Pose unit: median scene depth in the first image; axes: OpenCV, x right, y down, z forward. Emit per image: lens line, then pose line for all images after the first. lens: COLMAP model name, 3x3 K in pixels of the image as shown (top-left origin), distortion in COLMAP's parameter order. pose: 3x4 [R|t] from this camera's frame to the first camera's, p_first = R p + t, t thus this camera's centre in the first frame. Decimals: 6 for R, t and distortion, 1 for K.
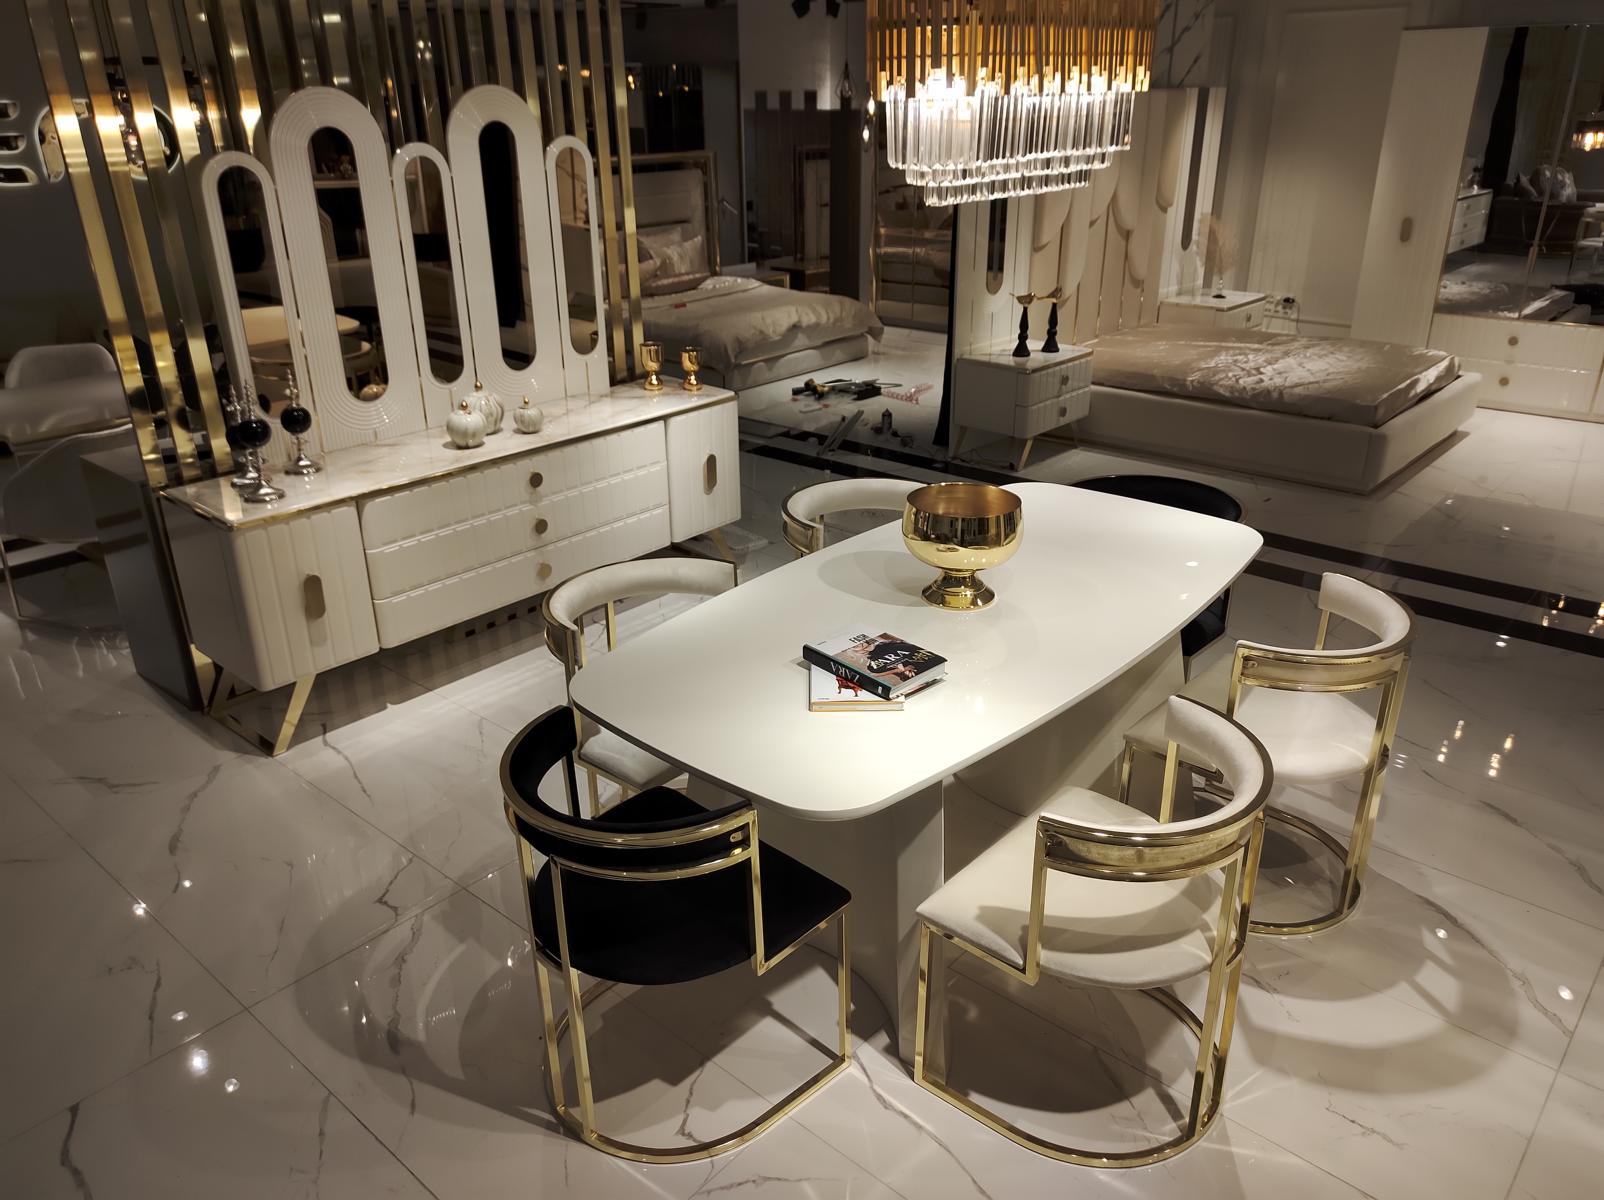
lens RADIAL K [[1185.7, 0, 807.5], [0, 1185.7, 602.8], [0, 0, 1]] dist [0.047953, -0.040543]
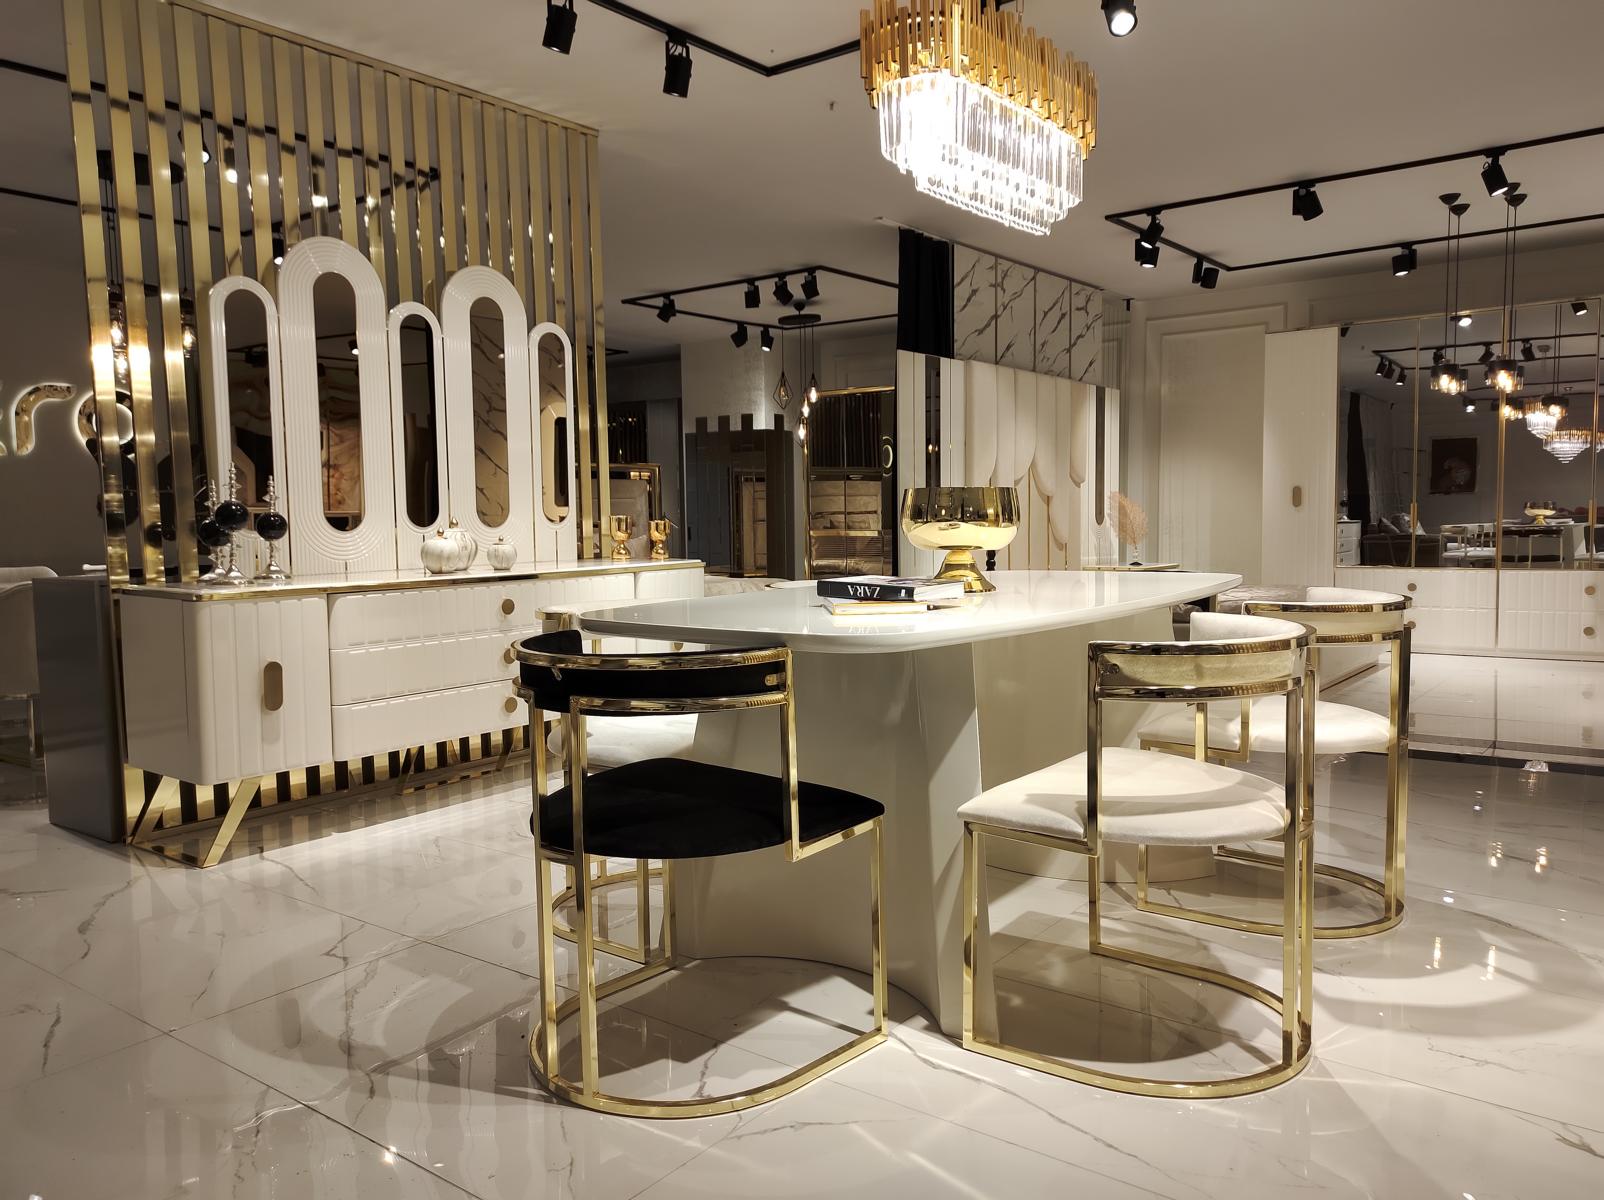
lens RADIAL K [[1177.4, 0, 808.6], [0, 1177.4, 601.5], [0, 0, 1]] dist [0.050943, -0.037007]
pose [[0.997503, -0.010694, 0.069815, -0.048121], [0.032548, 0.946856, -0.320006, 0.221727], [-0.062682, 0.321479, 0.944840, 0.053463]]
